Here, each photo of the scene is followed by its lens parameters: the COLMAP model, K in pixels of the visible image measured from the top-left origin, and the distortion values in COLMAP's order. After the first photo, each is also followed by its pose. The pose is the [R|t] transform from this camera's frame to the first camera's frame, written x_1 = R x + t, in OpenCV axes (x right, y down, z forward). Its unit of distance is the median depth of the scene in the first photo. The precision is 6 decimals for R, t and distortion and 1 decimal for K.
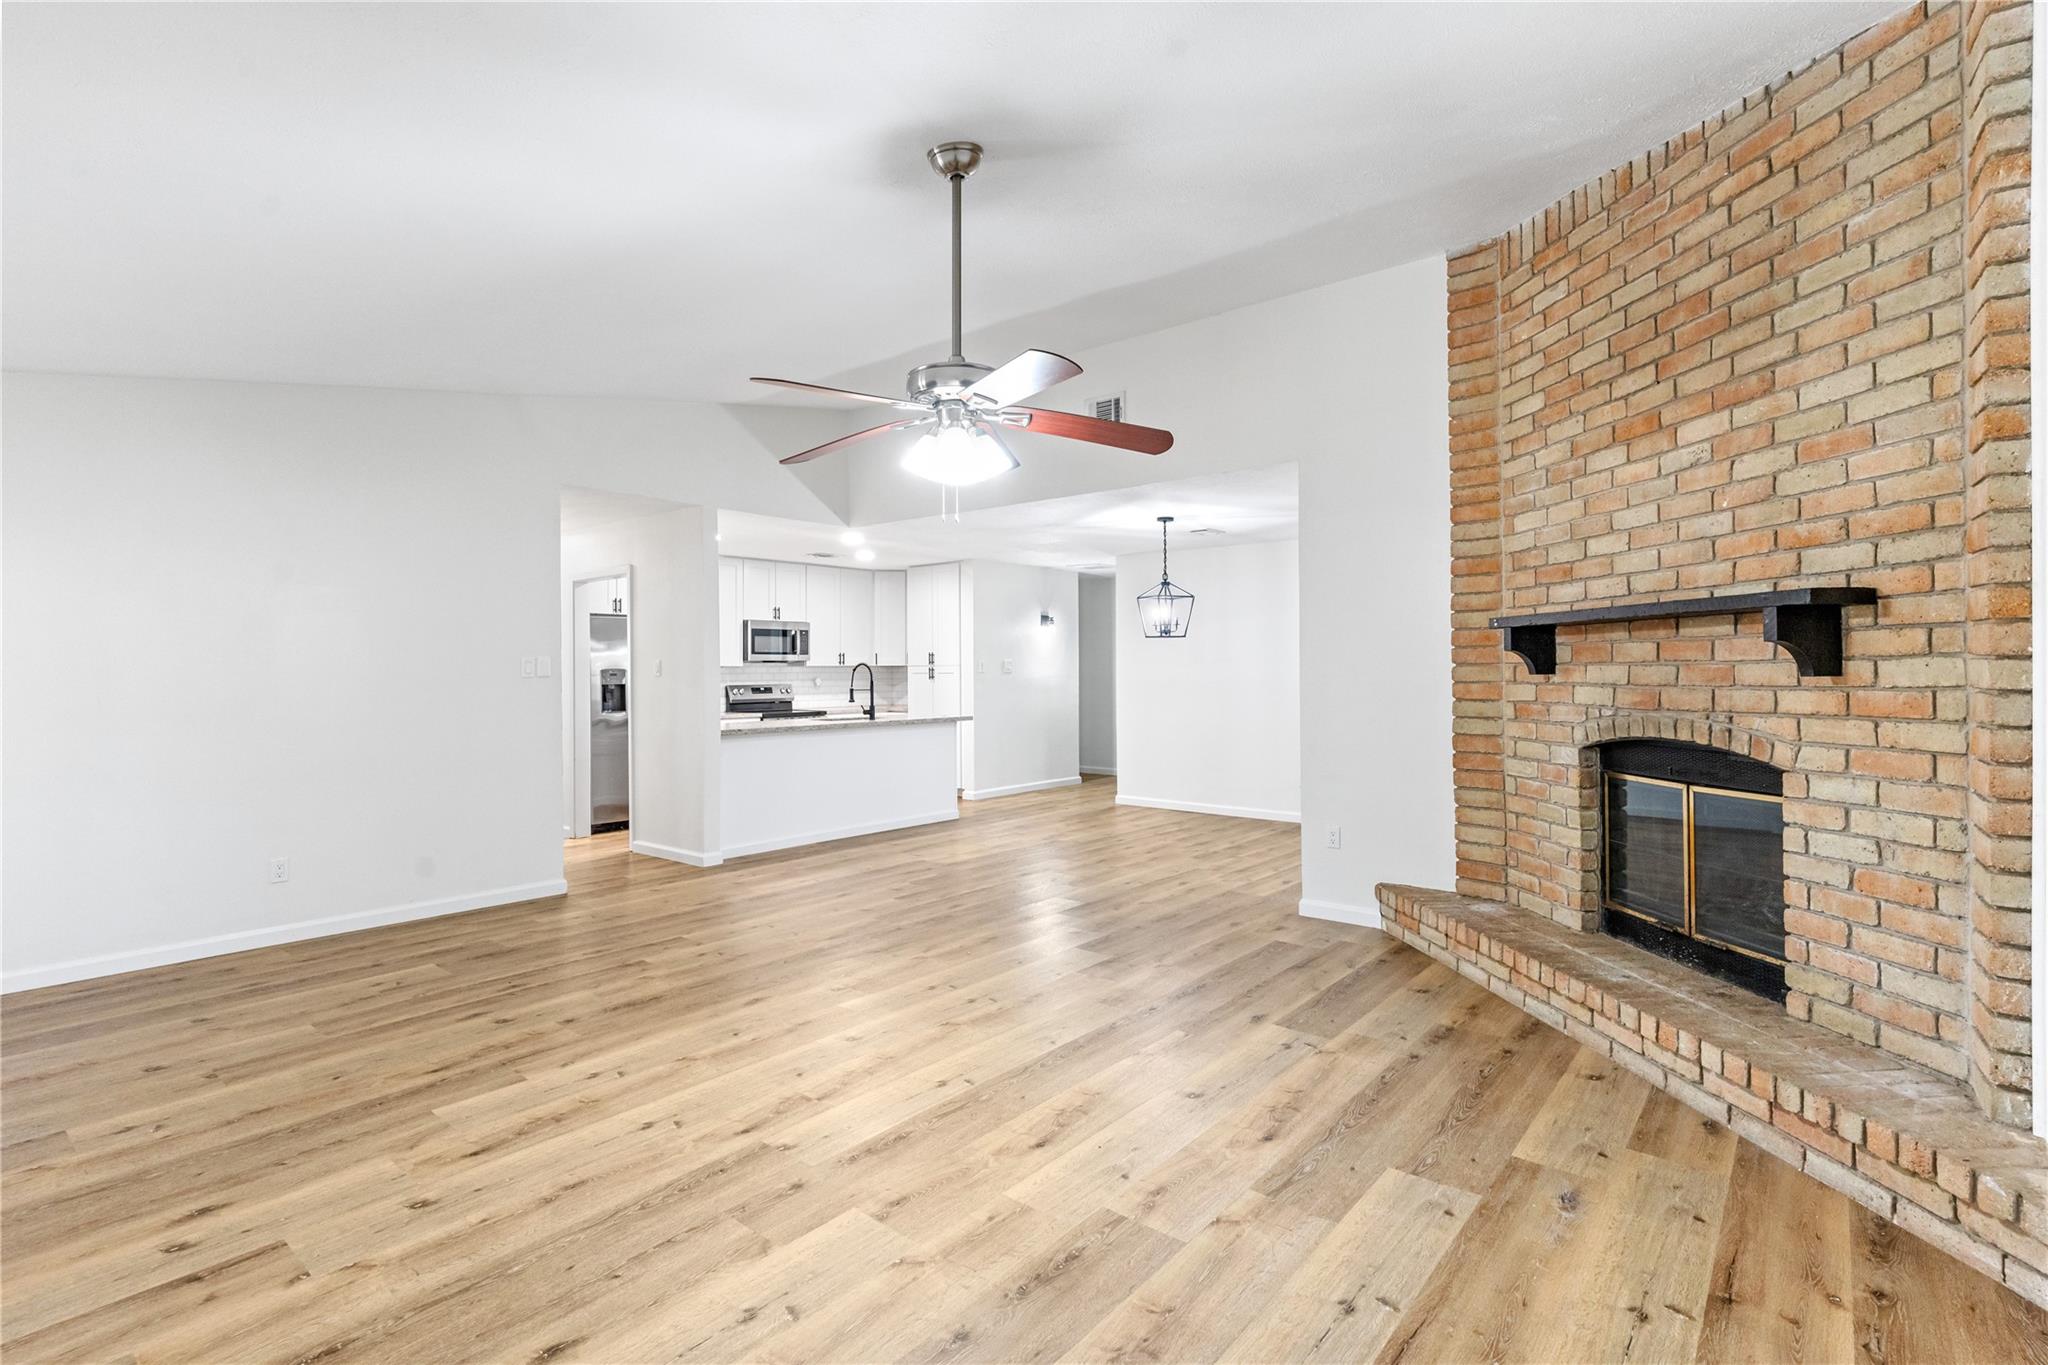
lens RADIAL K [[978.6, 0, 996.1], [0, 978.6, 666.5], [0, 0, 1]] dist [0.003433, -0.000234]
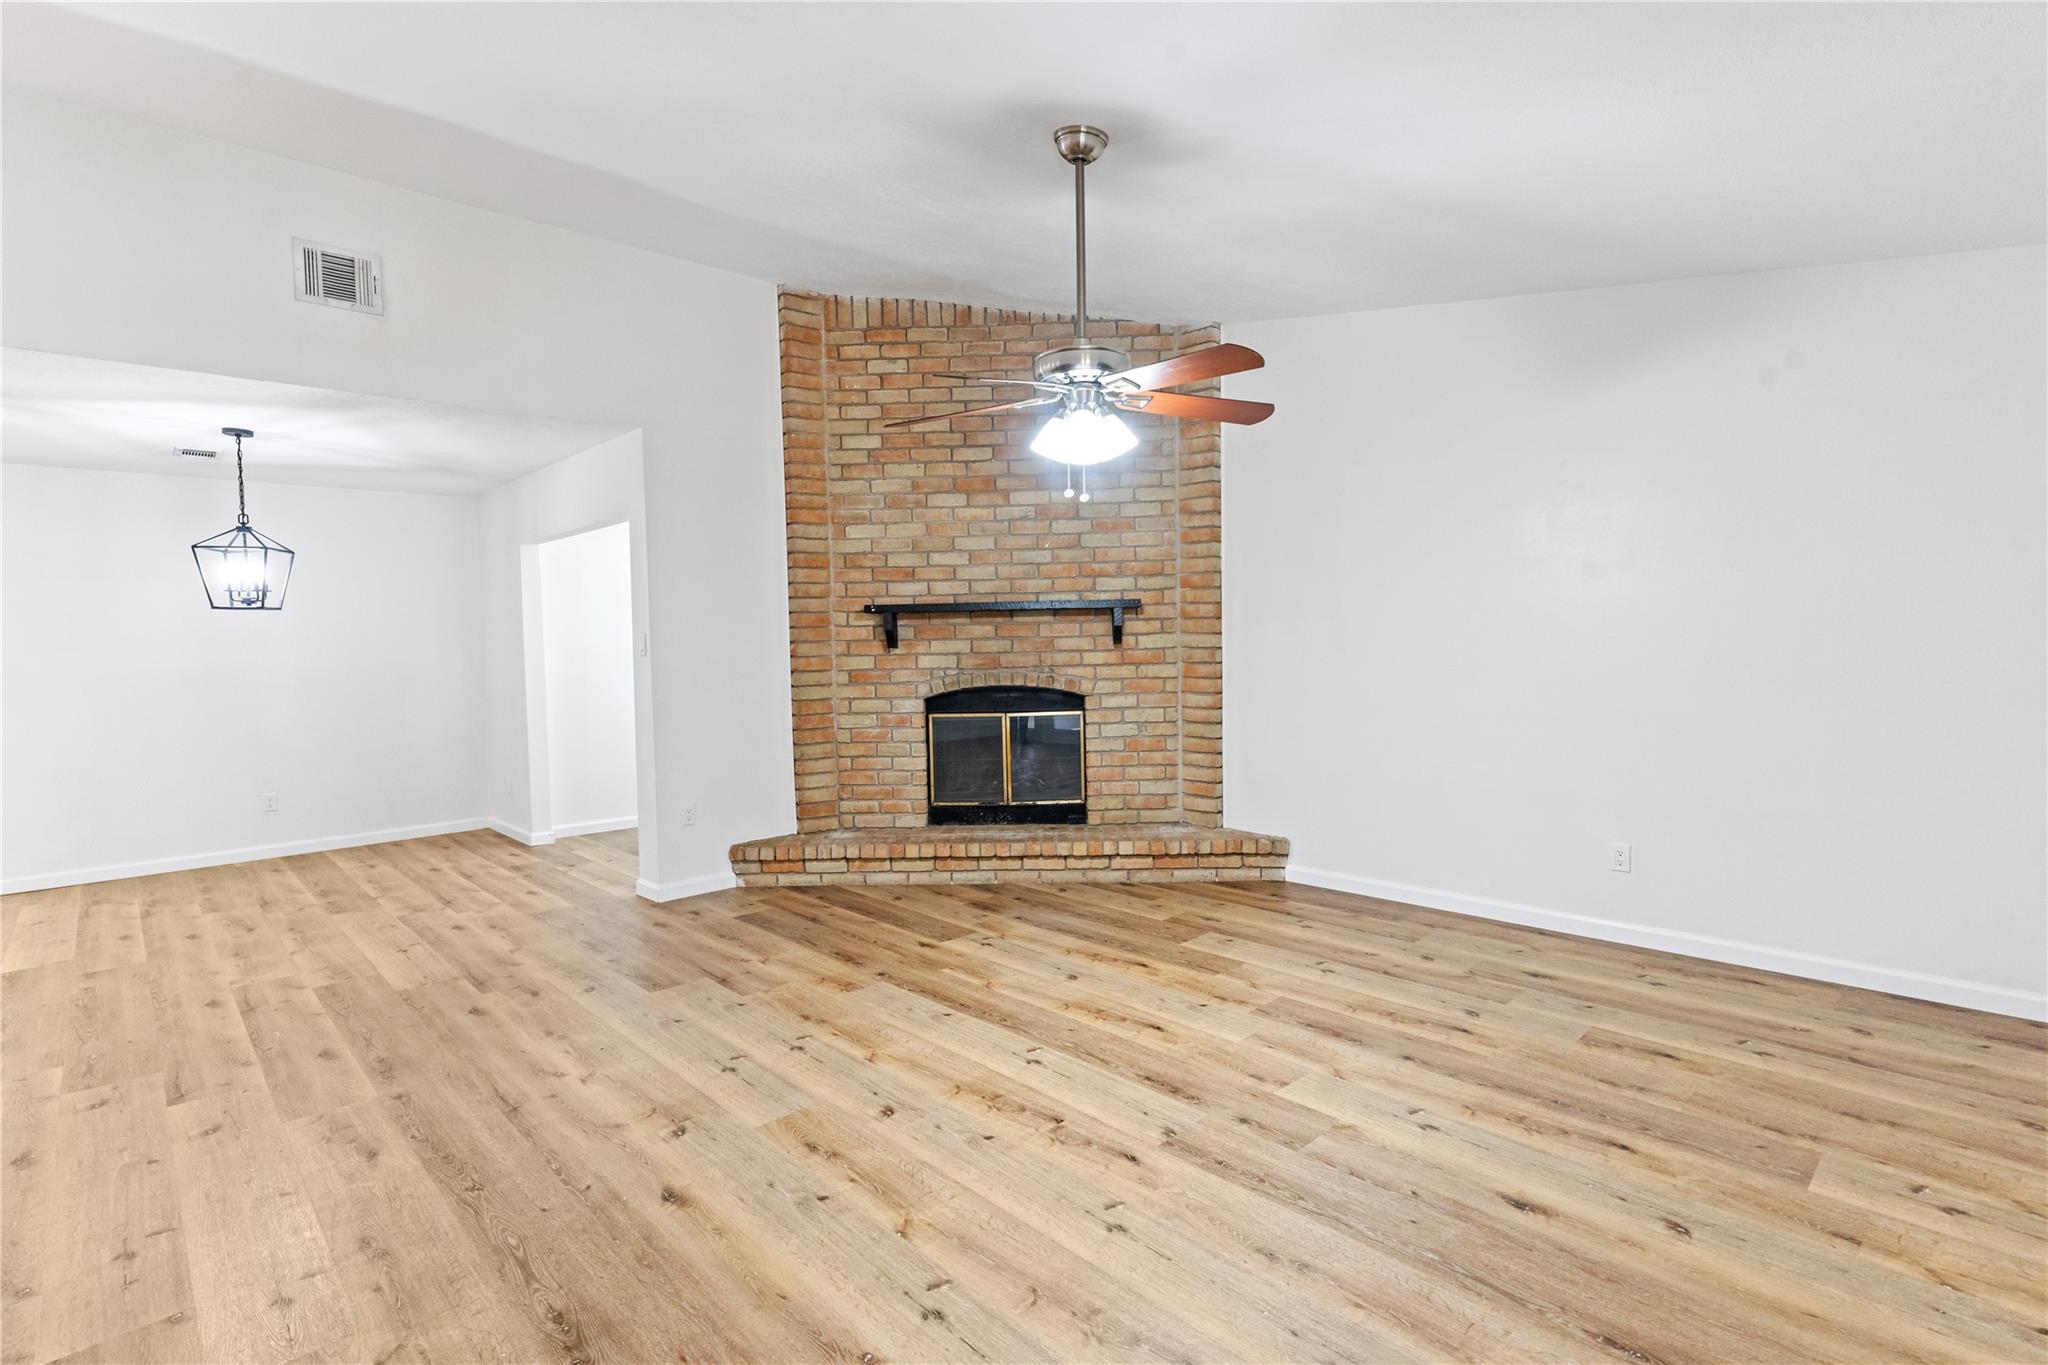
lens RADIAL K [[978.6, 0, 1026.9], [0, 978.6, 688.2], [0, 0, 1]] dist [0.003433, -0.000234]
pose [[0.098160, -0.053908, 0.993710, -0.721580], [0.015023, 0.998498, 0.052684, -0.004873], [-0.995057, 0.009757, 0.098822, 0.636910]]
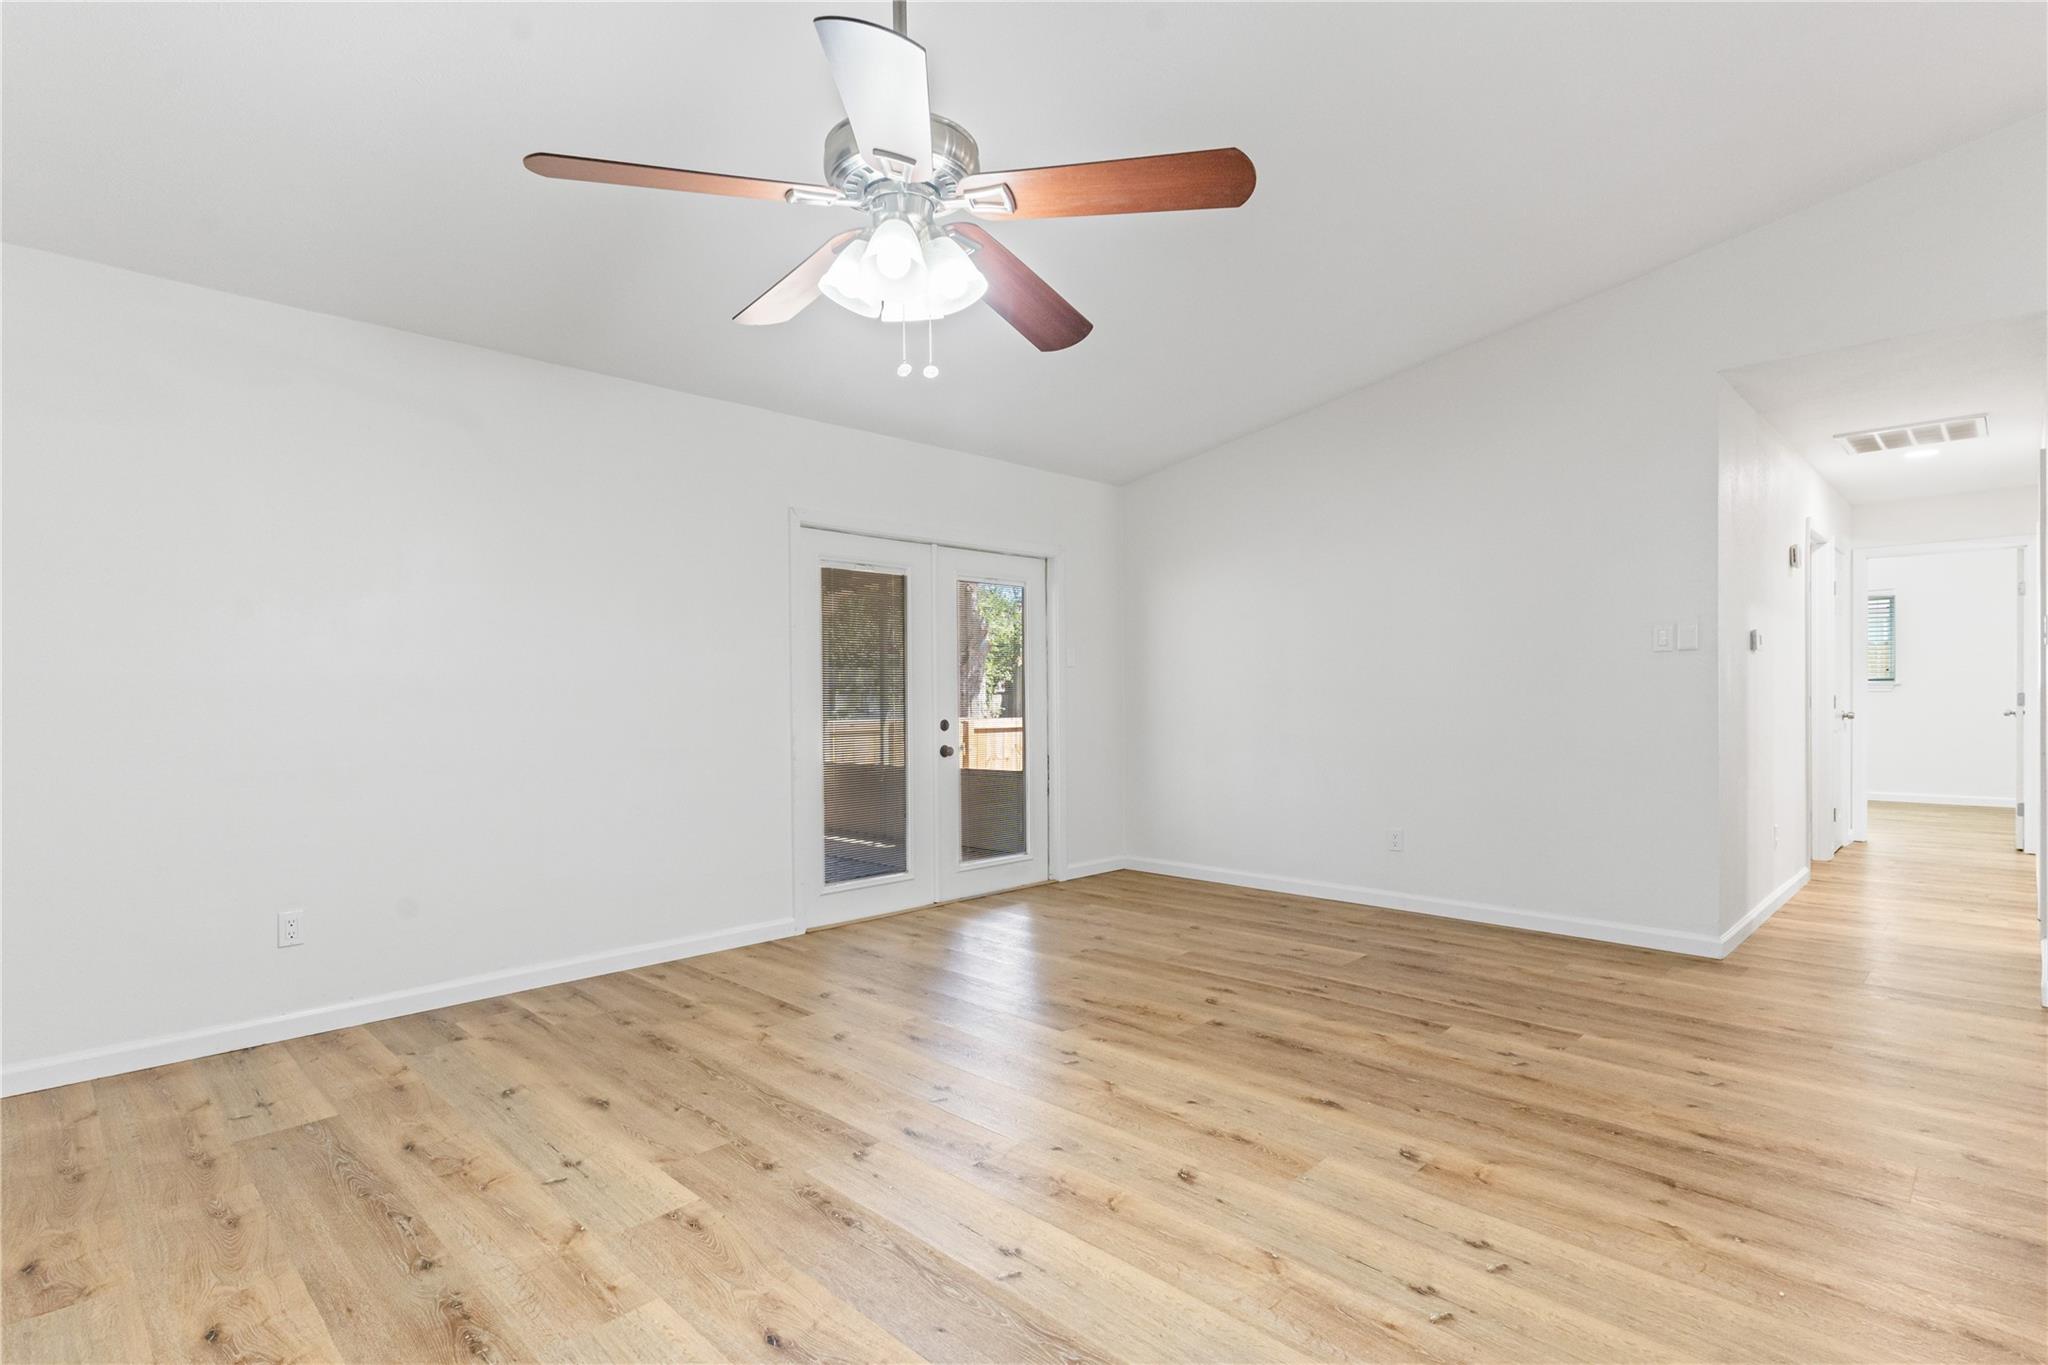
lens RADIAL K [[978.6, 0, 1017.1], [0, 978.6, 689.4], [0, 0, 1]] dist [0.003433, -0.000234]
pose [[-0.071436, -0.001310, -0.997444, 0.411238], [0.014945, 0.999885, -0.002384, 0.041653], [0.997333, -0.015078, -0.071408, 0.743085]]
